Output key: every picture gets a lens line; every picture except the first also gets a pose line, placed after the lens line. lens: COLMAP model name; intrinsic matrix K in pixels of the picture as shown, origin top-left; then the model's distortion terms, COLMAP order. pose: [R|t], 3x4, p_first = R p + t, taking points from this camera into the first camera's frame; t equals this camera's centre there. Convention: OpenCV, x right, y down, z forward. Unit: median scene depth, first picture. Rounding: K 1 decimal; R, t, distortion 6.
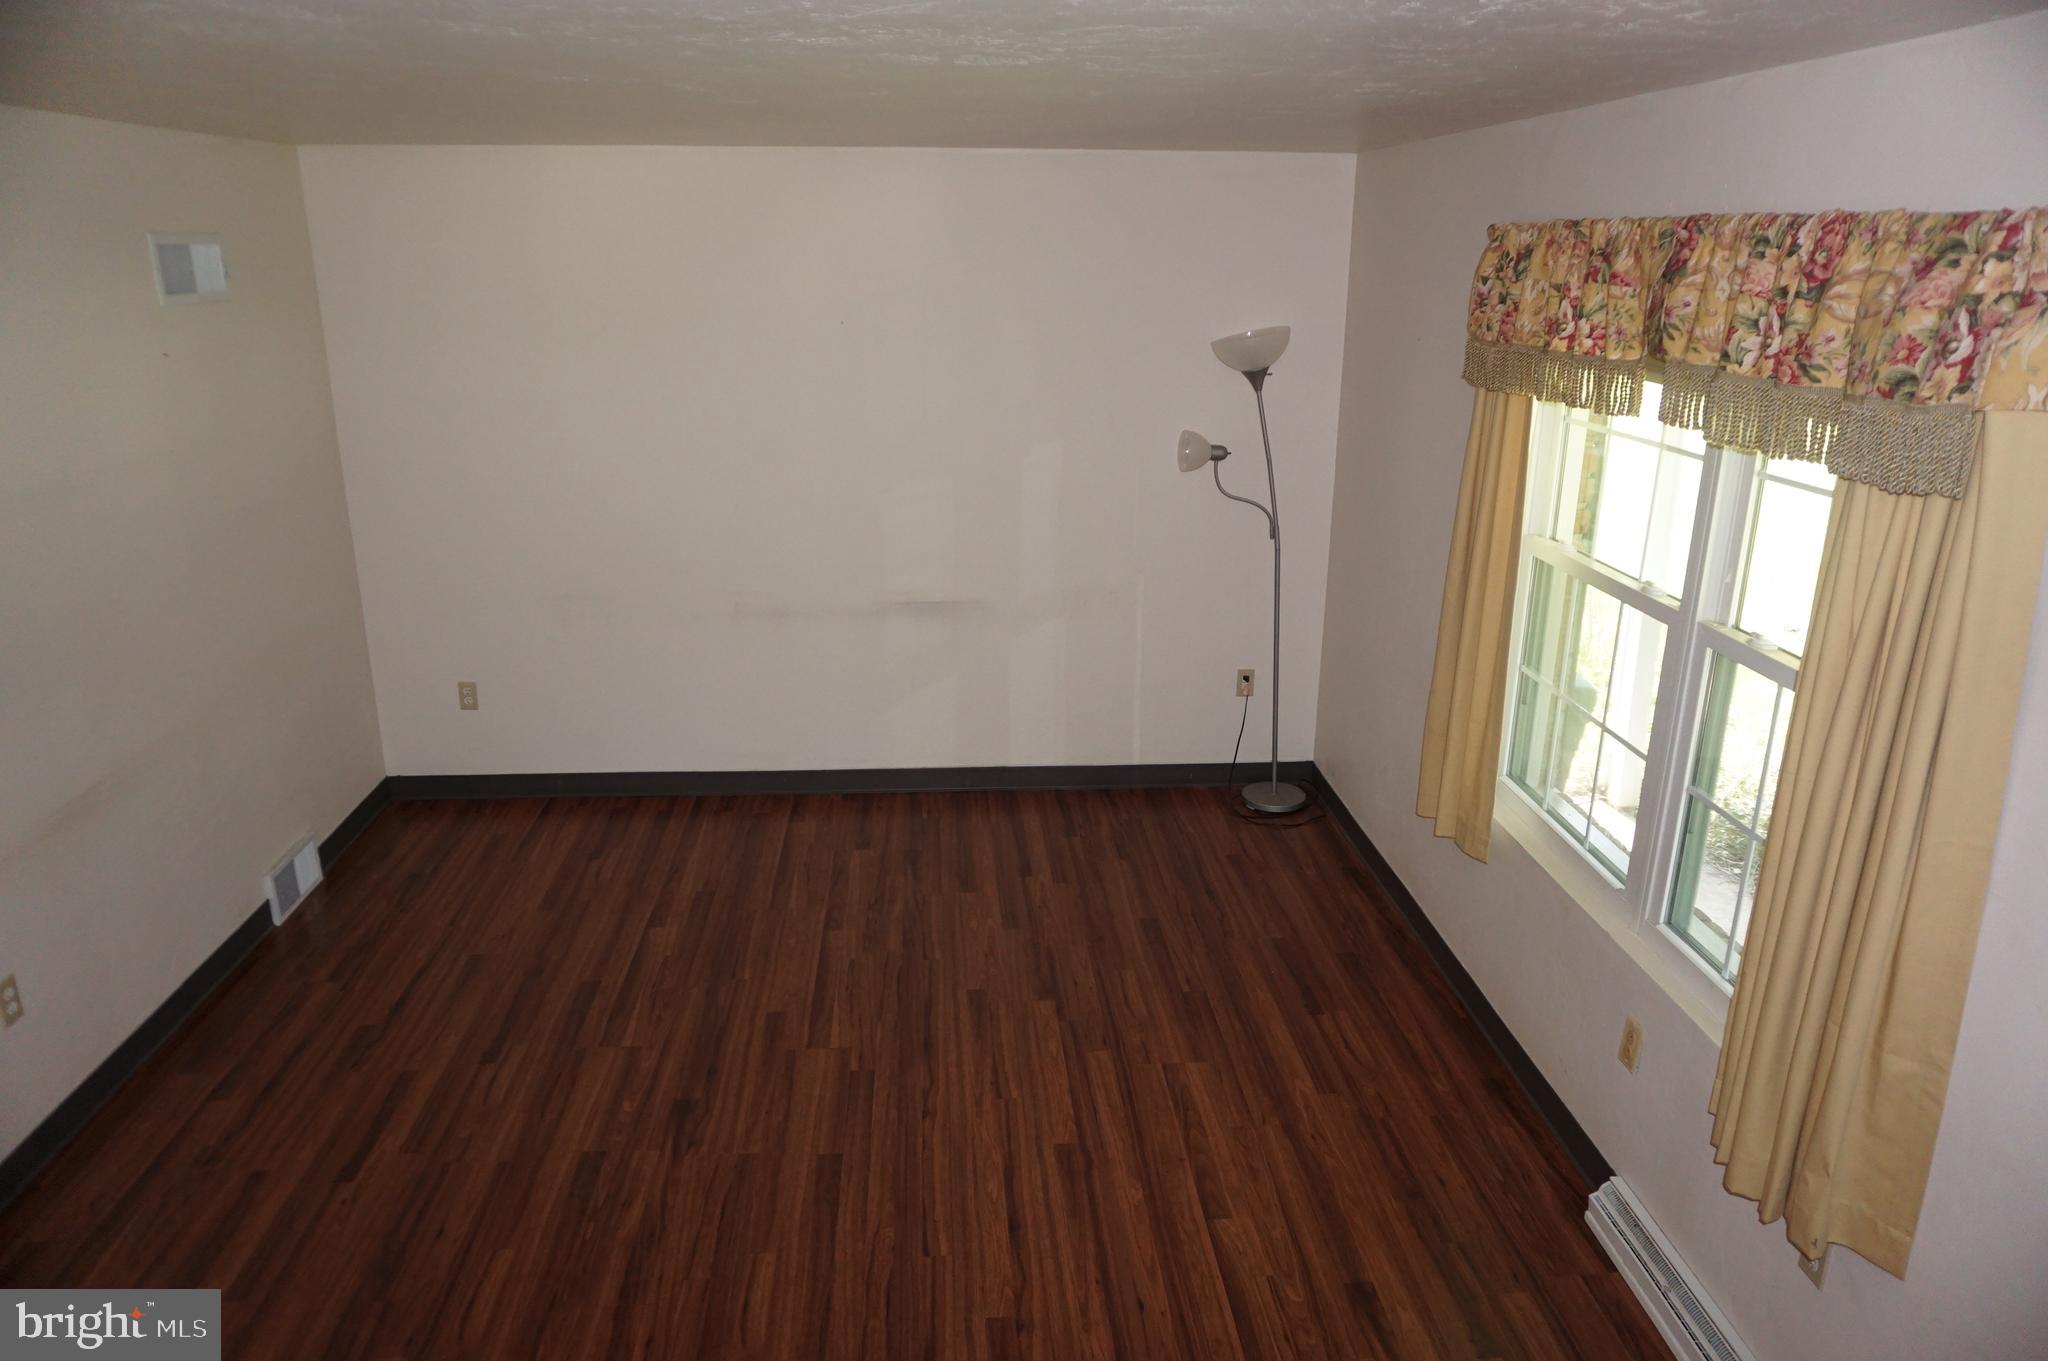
lens RADIAL K [[1357.3, 0, 1054.2], [0, 1357.3, 685.3], [0, 0, 1]] dist [-0.054749, 0.031264]
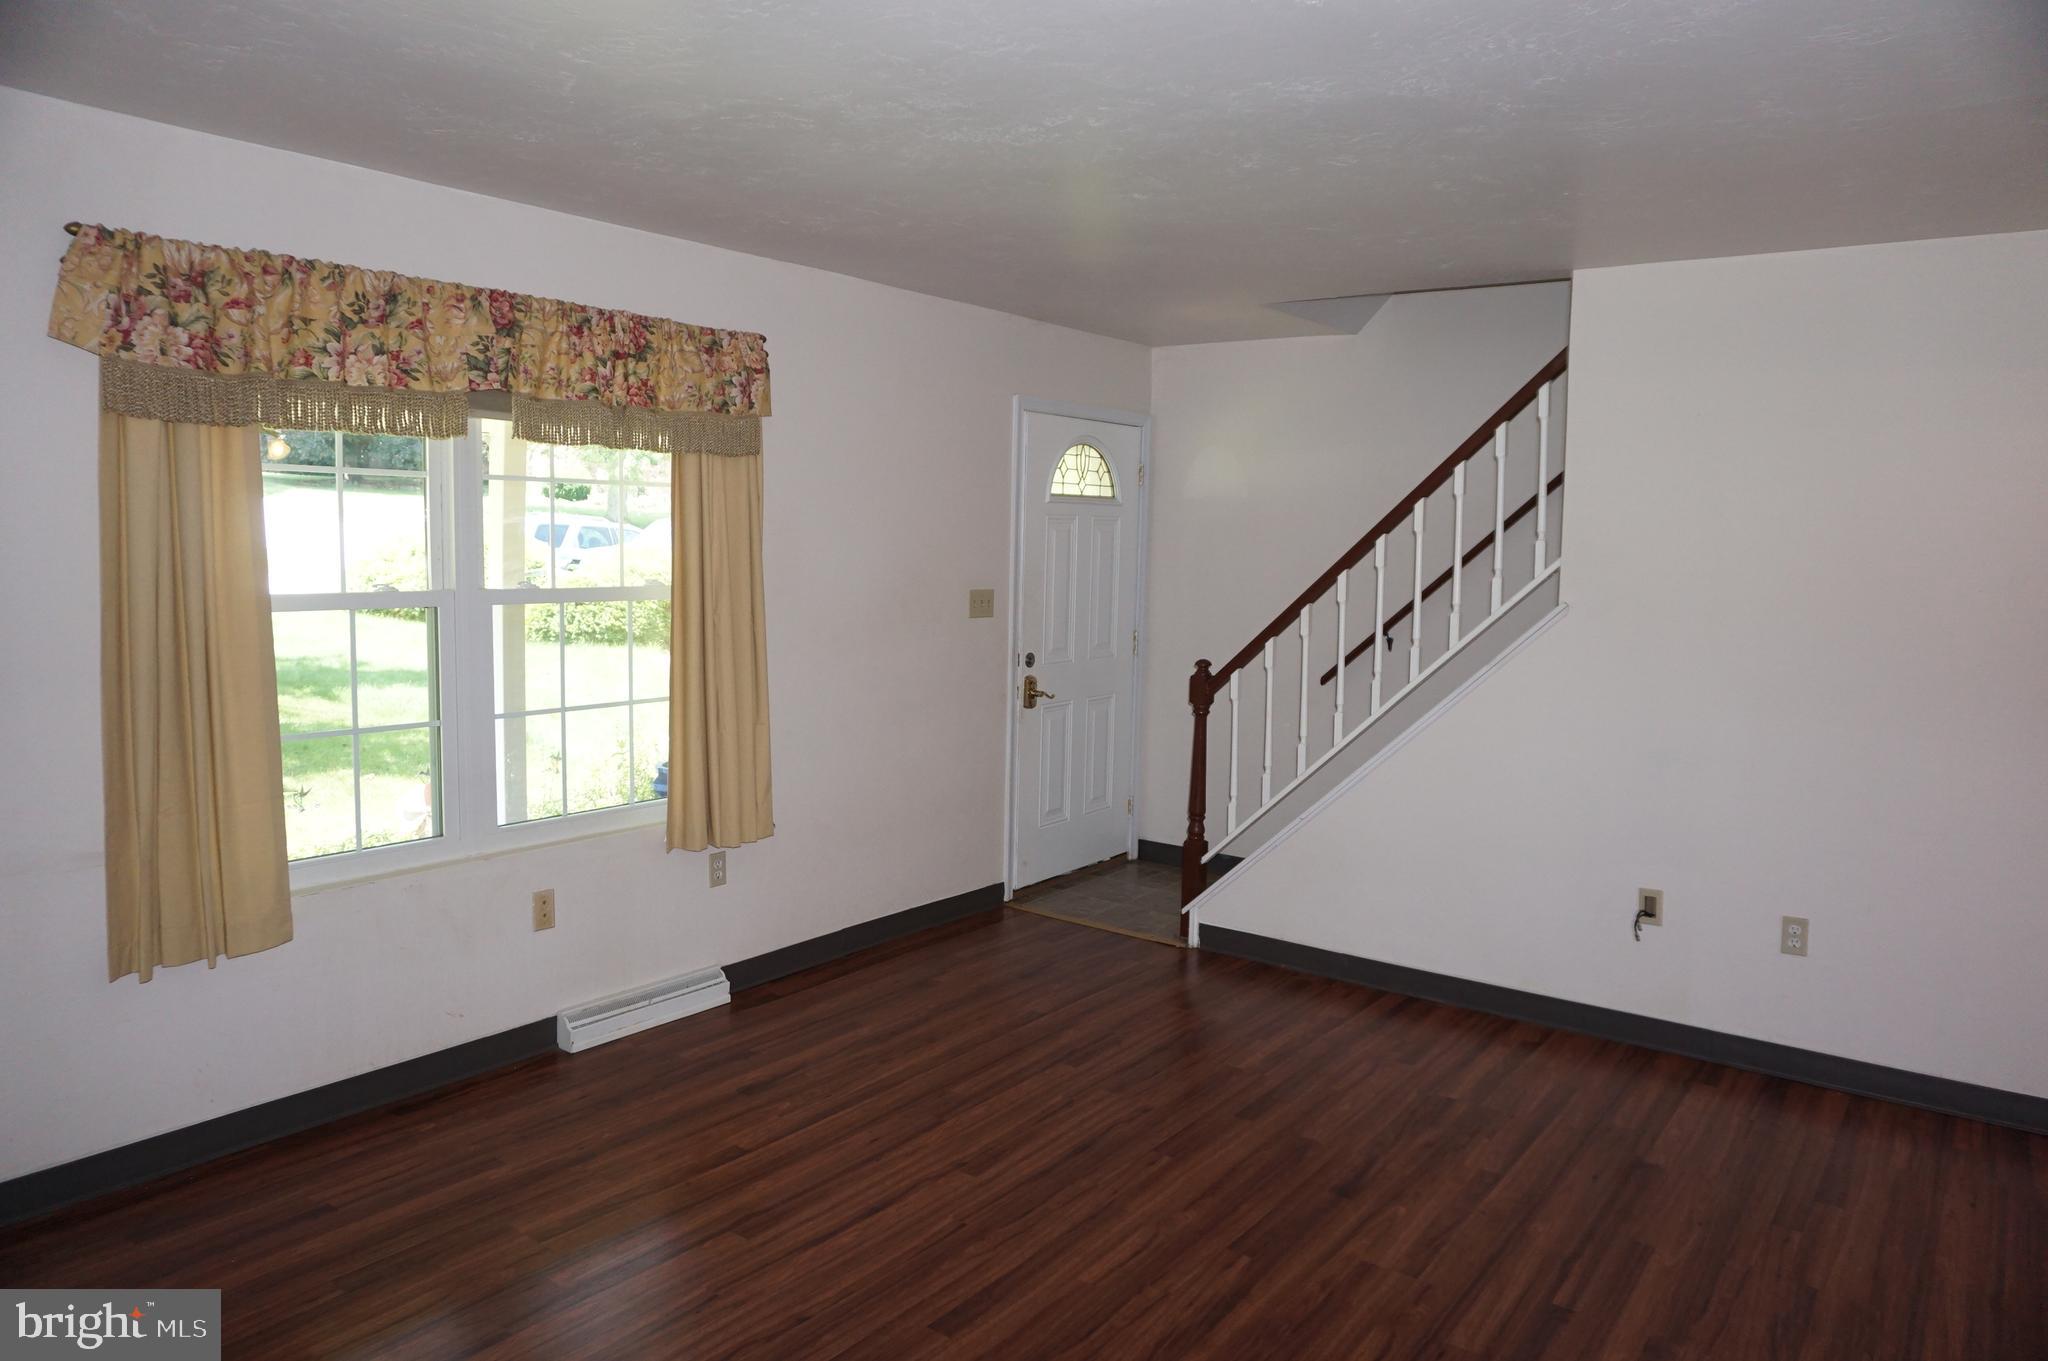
lens RADIAL K [[1357.3, 0, 998.3], [0, 1357.3, 665.9], [0, 0, 1]] dist [-0.054749, 0.031264]
pose [[-0.730316, -0.093644, 0.676661, -0.629680], [0.181986, 0.928089, 0.324856, -0.248791], [-0.658423, 0.360390, -0.660756, 1.229054]]
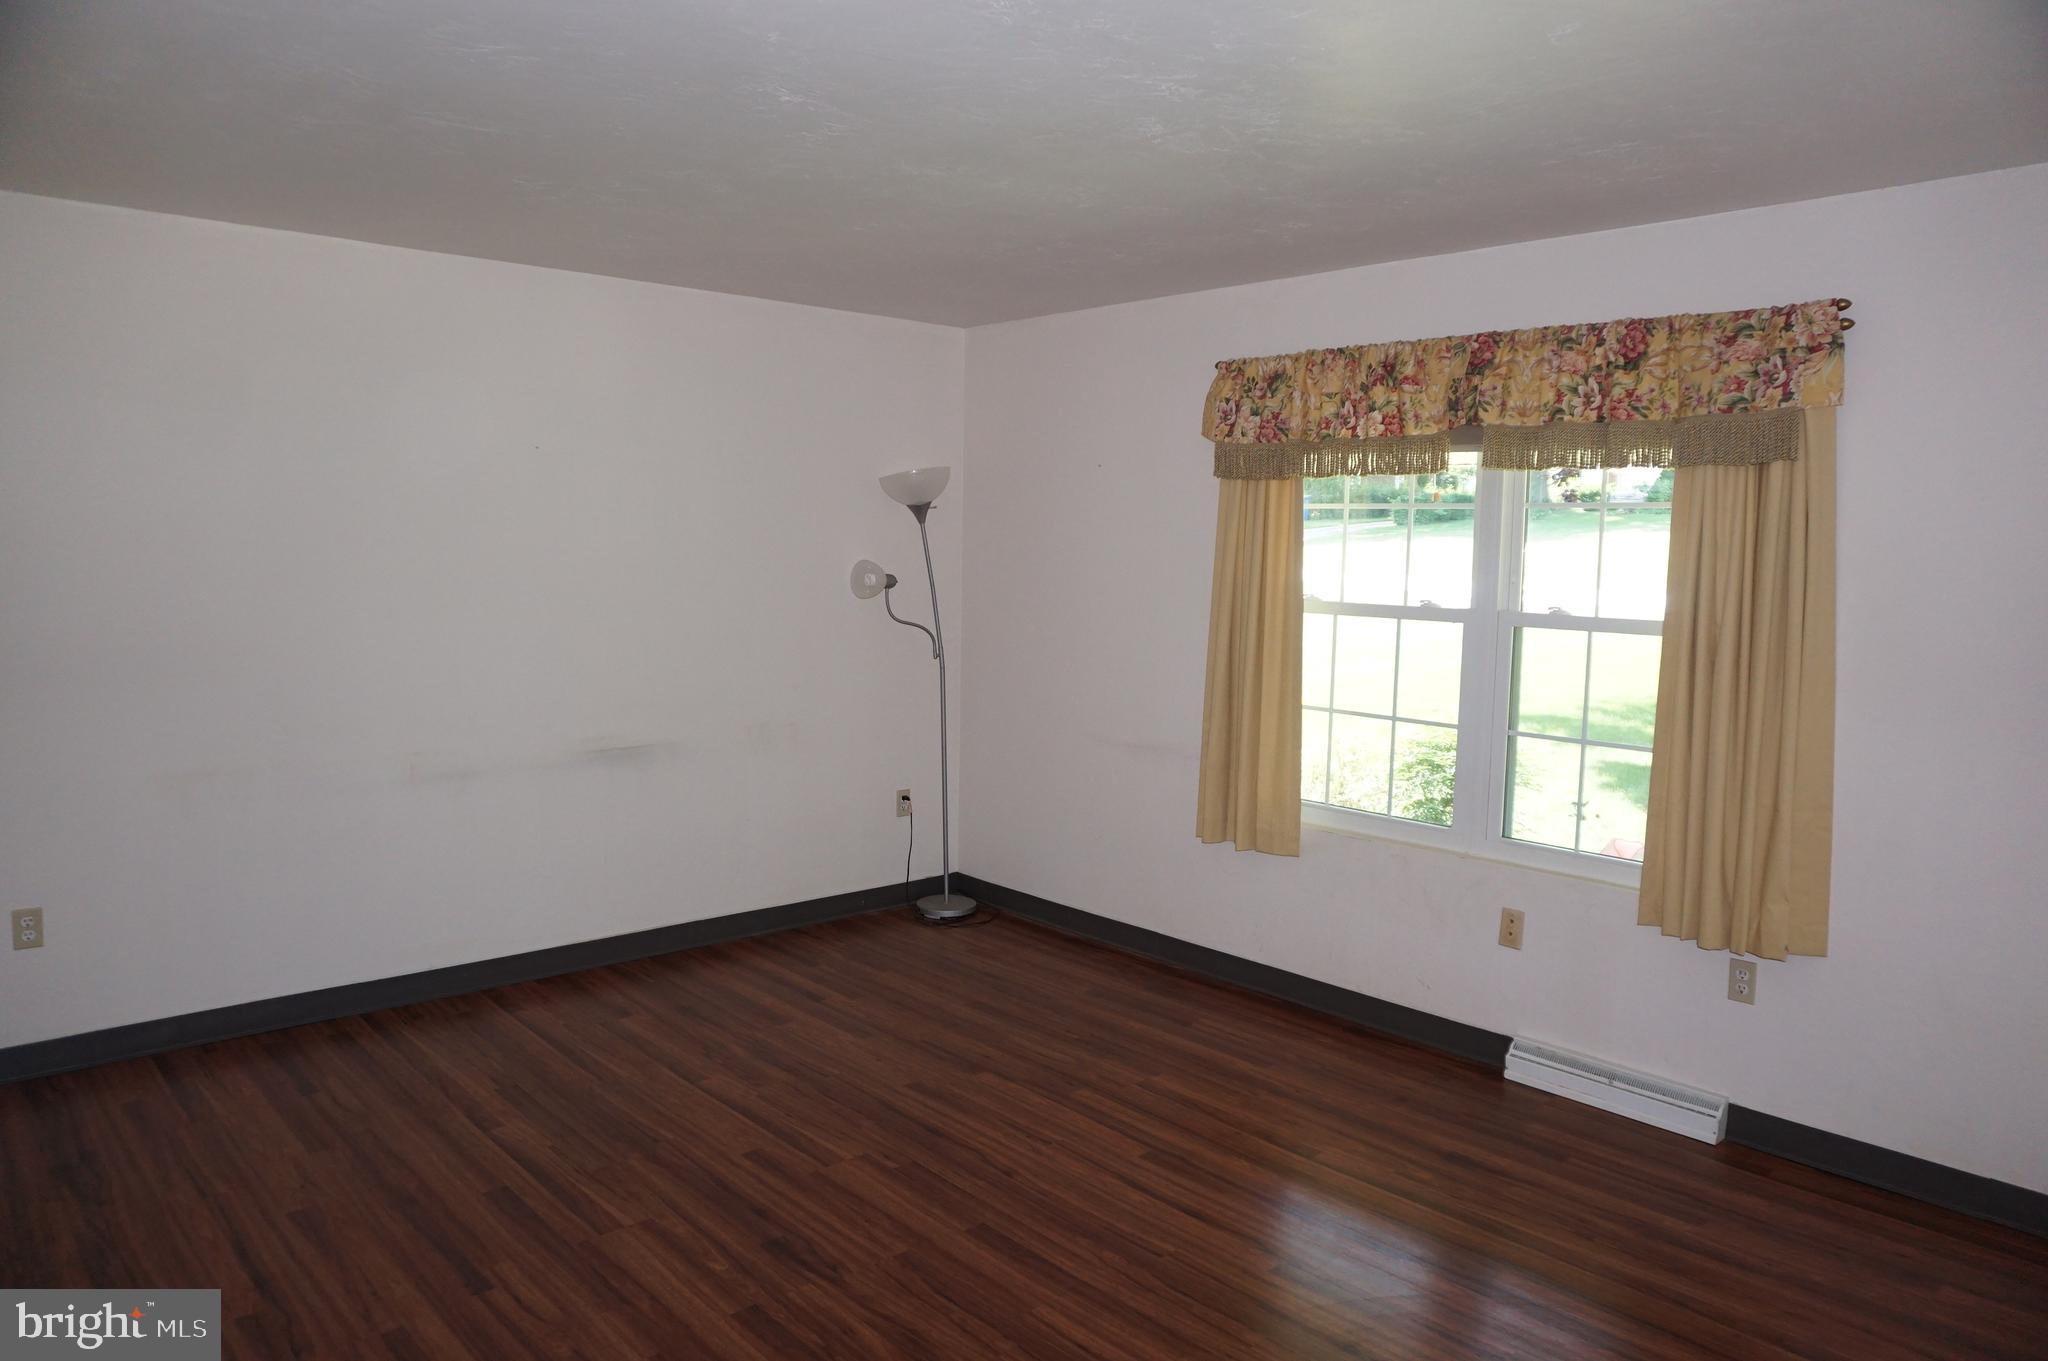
lens RADIAL K [[1357.3, 0, 1045.1], [0, 1357.3, 673.3], [0, 0, 1]] dist [-0.054749, 0.031264]
pose [[0.789973, -0.056329, 0.610549, -0.609312], [0.180431, 0.973036, -0.143682, 0.105830], [-0.585993, 0.223667, 0.778836, 0.142281]]
